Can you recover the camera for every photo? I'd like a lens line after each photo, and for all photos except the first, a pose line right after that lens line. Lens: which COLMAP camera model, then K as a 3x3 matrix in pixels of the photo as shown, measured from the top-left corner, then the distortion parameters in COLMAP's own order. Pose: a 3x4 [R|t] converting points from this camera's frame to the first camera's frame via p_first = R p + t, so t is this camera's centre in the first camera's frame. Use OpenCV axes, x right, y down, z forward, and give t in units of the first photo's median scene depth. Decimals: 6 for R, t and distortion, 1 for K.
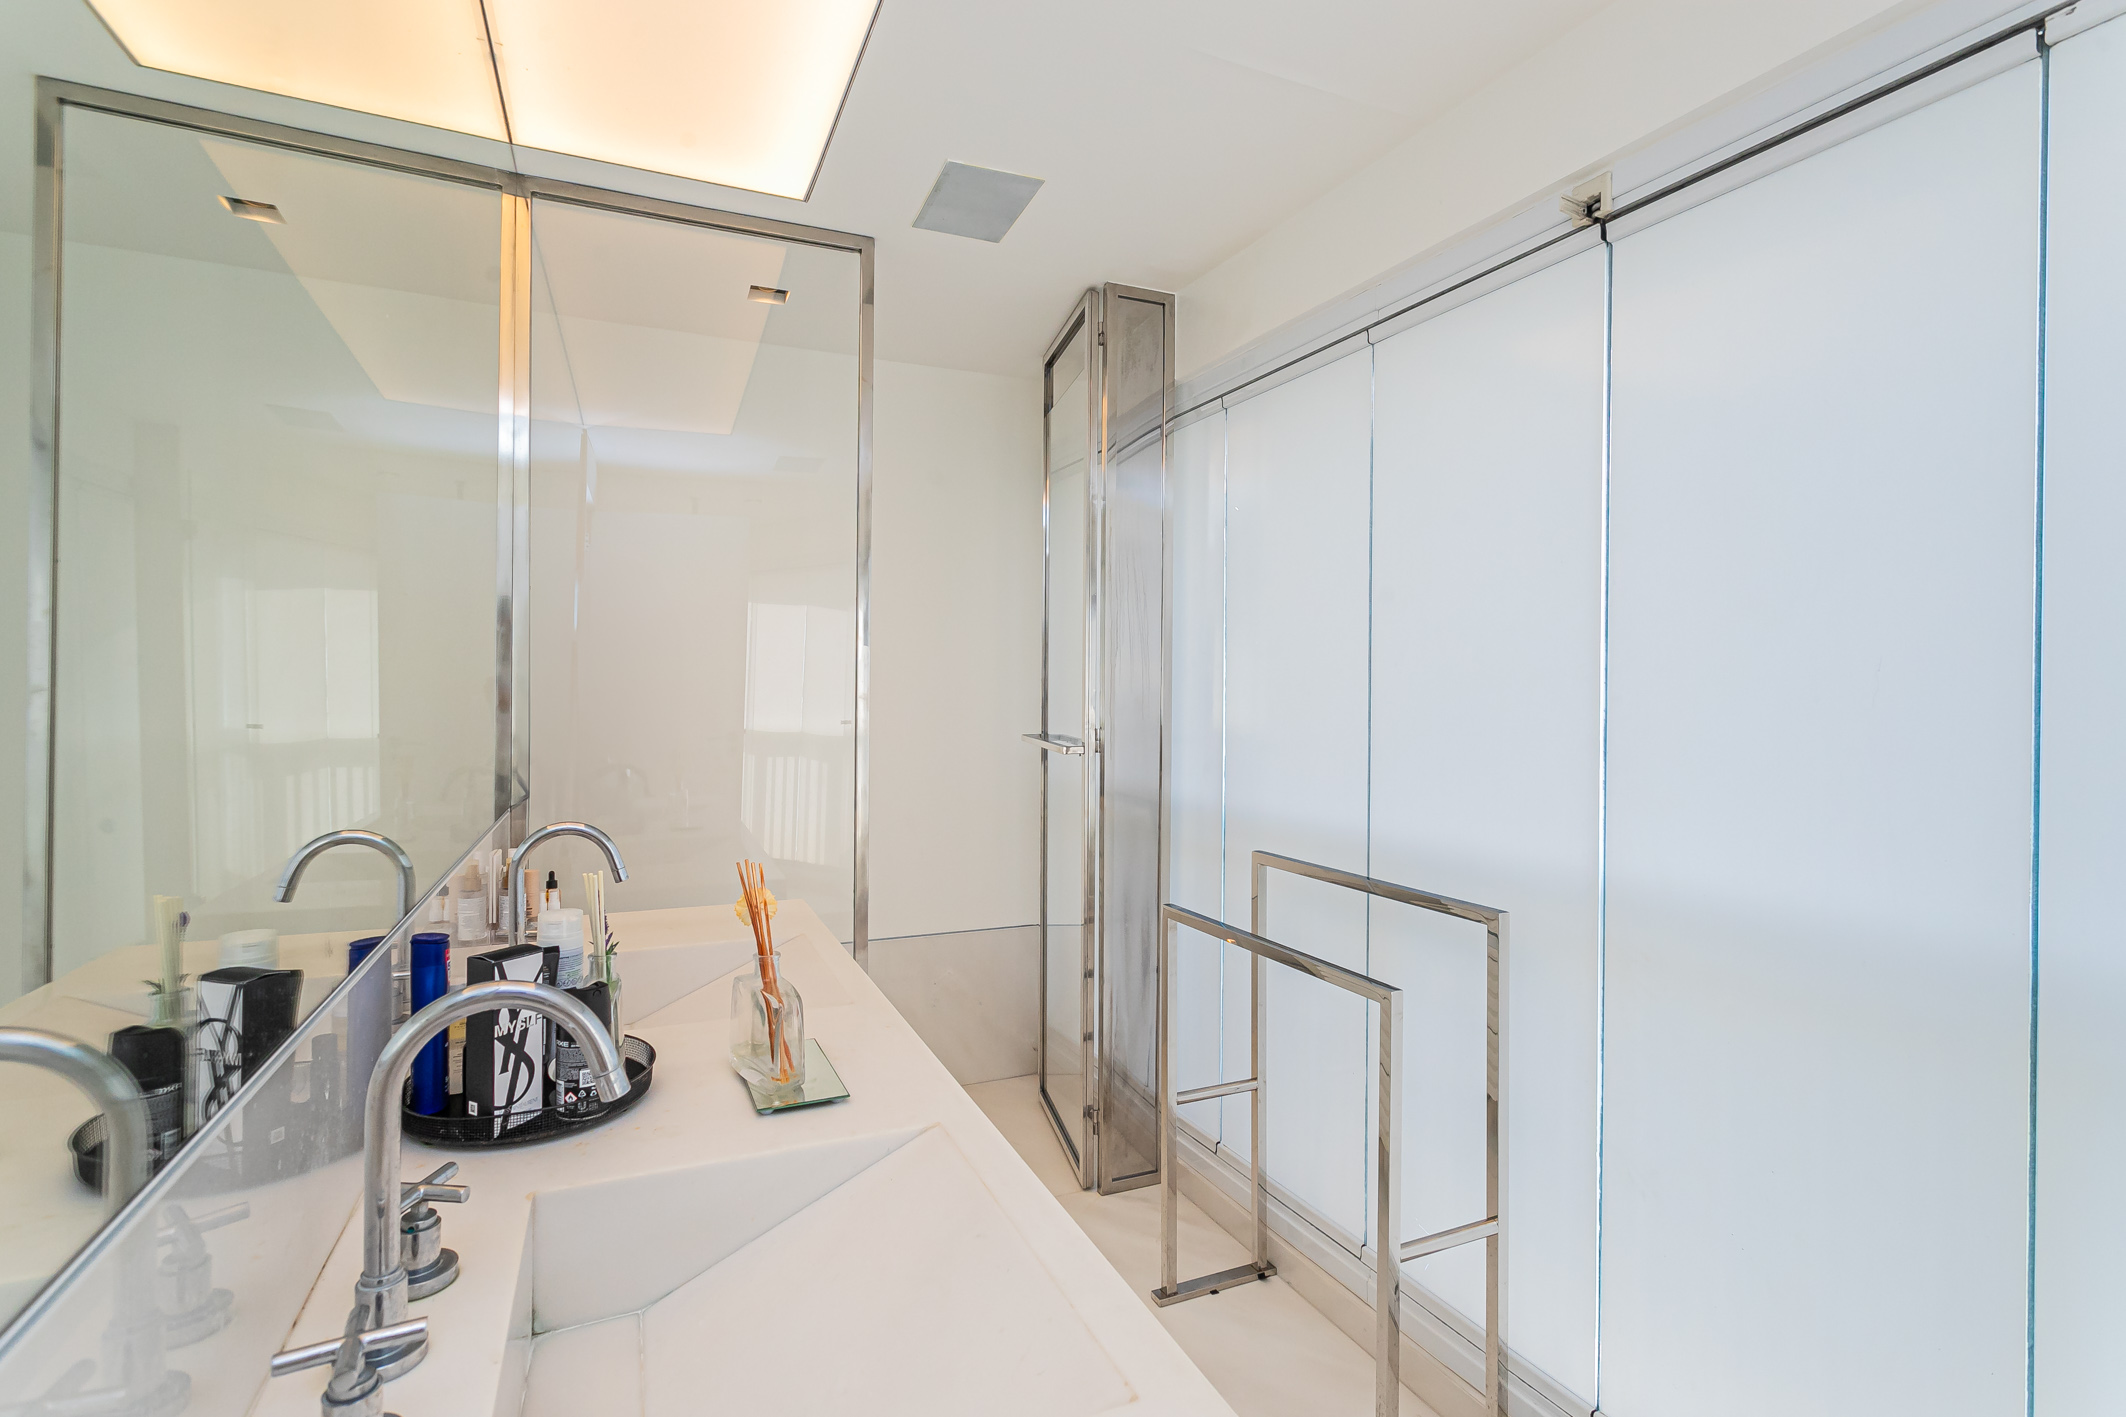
lens RADIAL K [[1013.5, 0, 1065.1], [0, 1013.5, 684.9], [0, 0, 1]] dist [-0.000324, 0.000236]
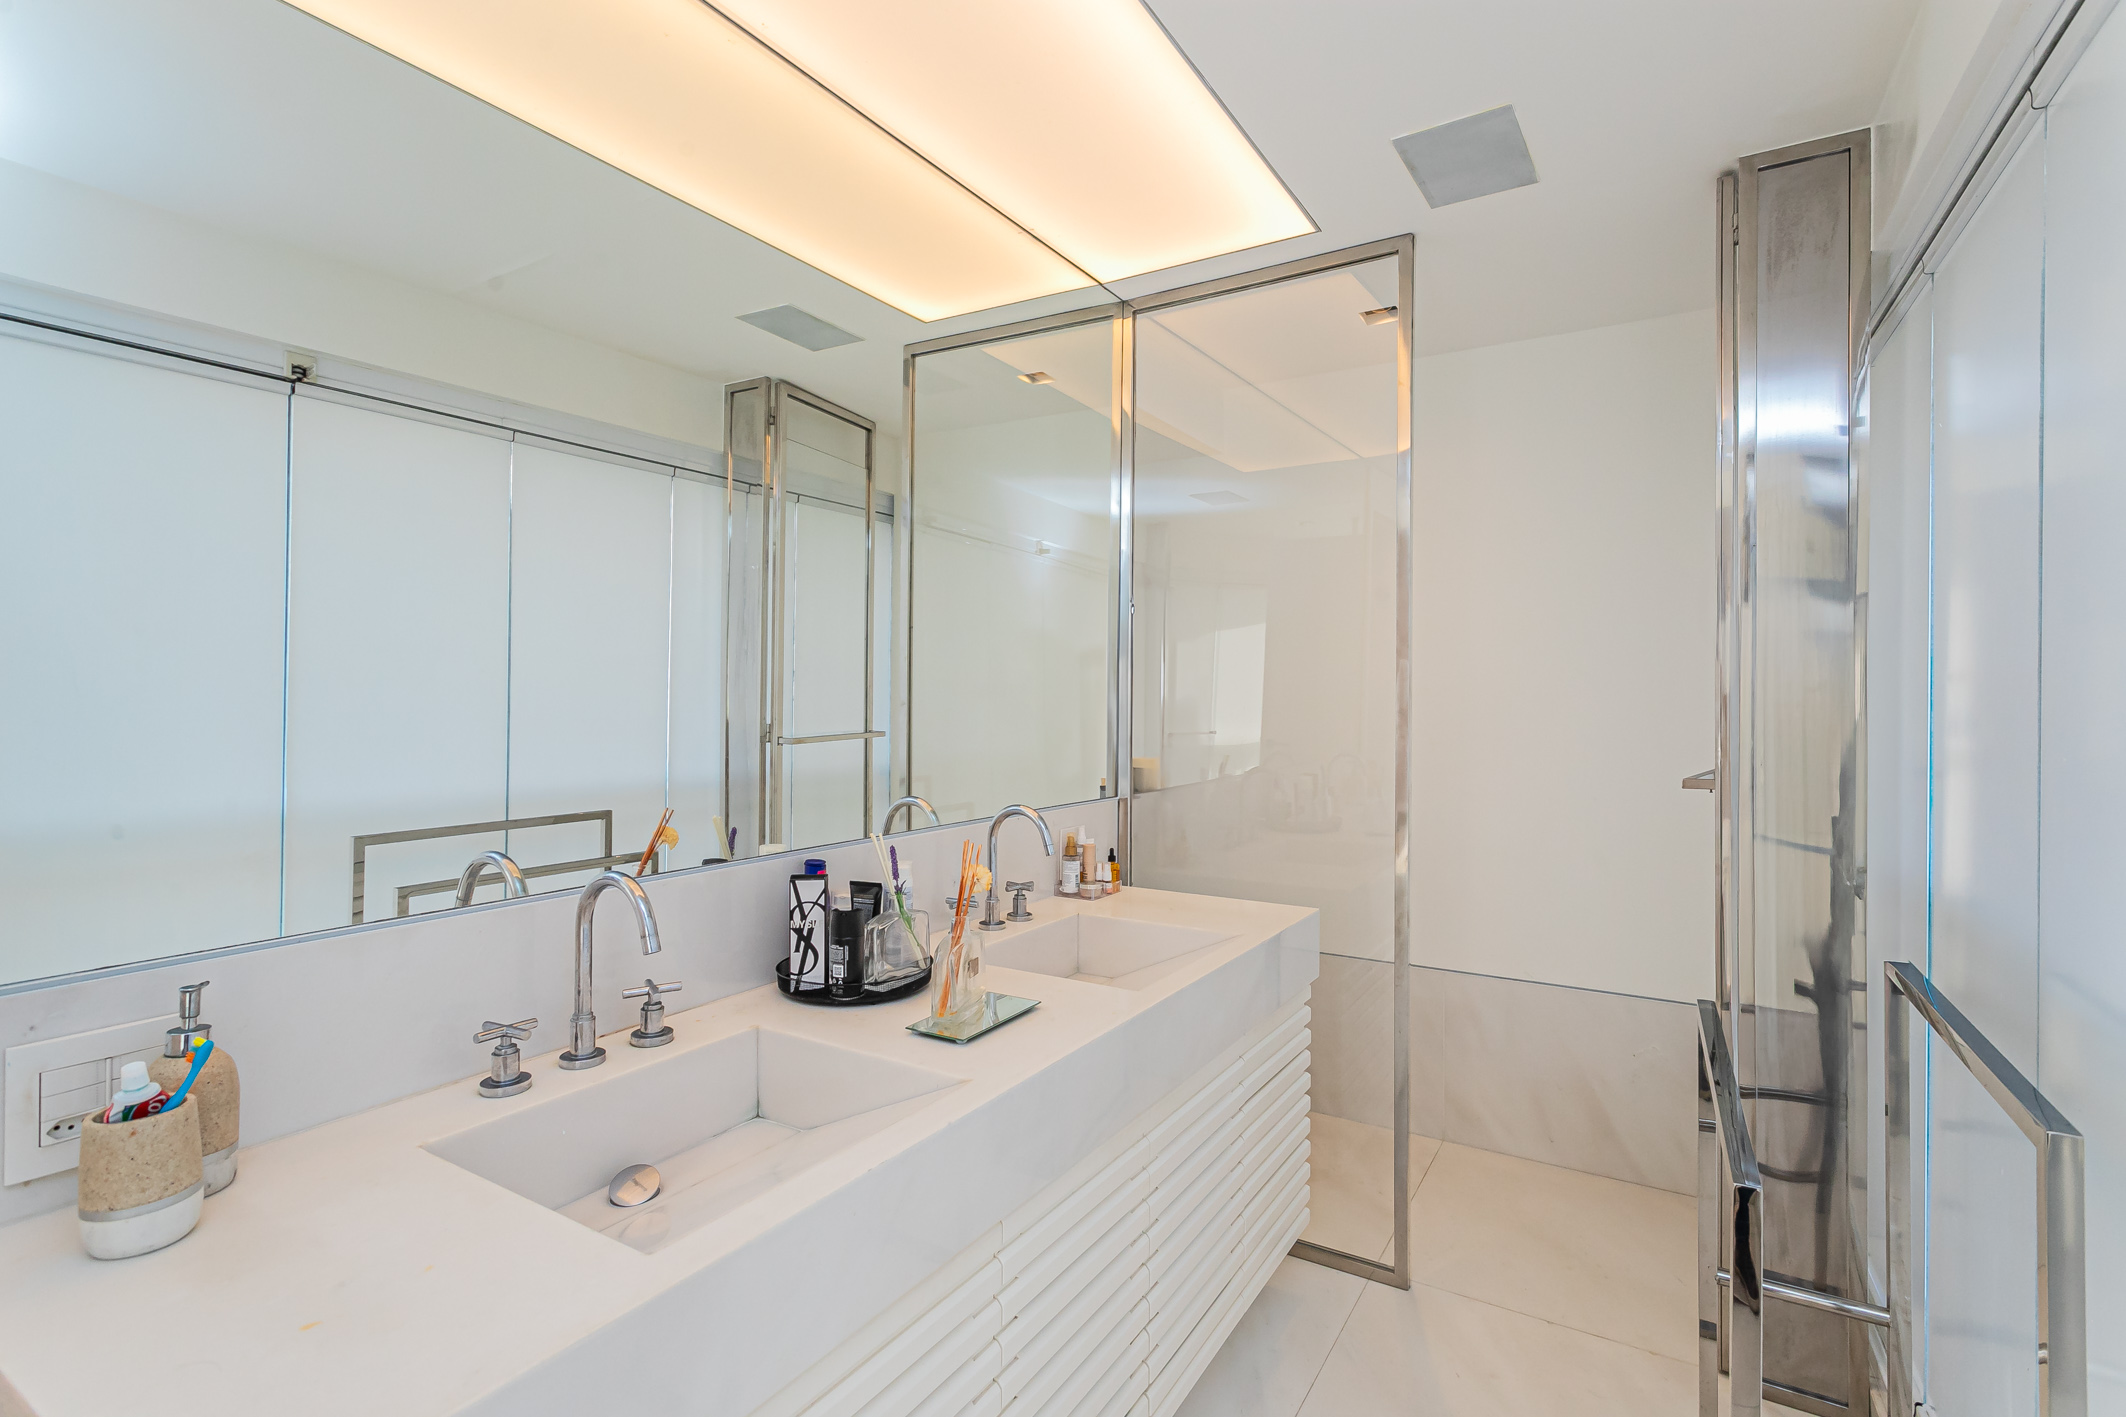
lens RADIAL K [[1013.5, 0, 1065.1], [0, 1013.5, 684.9], [0, 0, 1]] dist [-0.000324, 0.000236]
pose [[0.565720, -0.014522, -0.824470, 0.465659], [0.001634, 0.999863, -0.016490, 0.000020], [0.824596, 0.007981, 0.565666, 0.222083]]
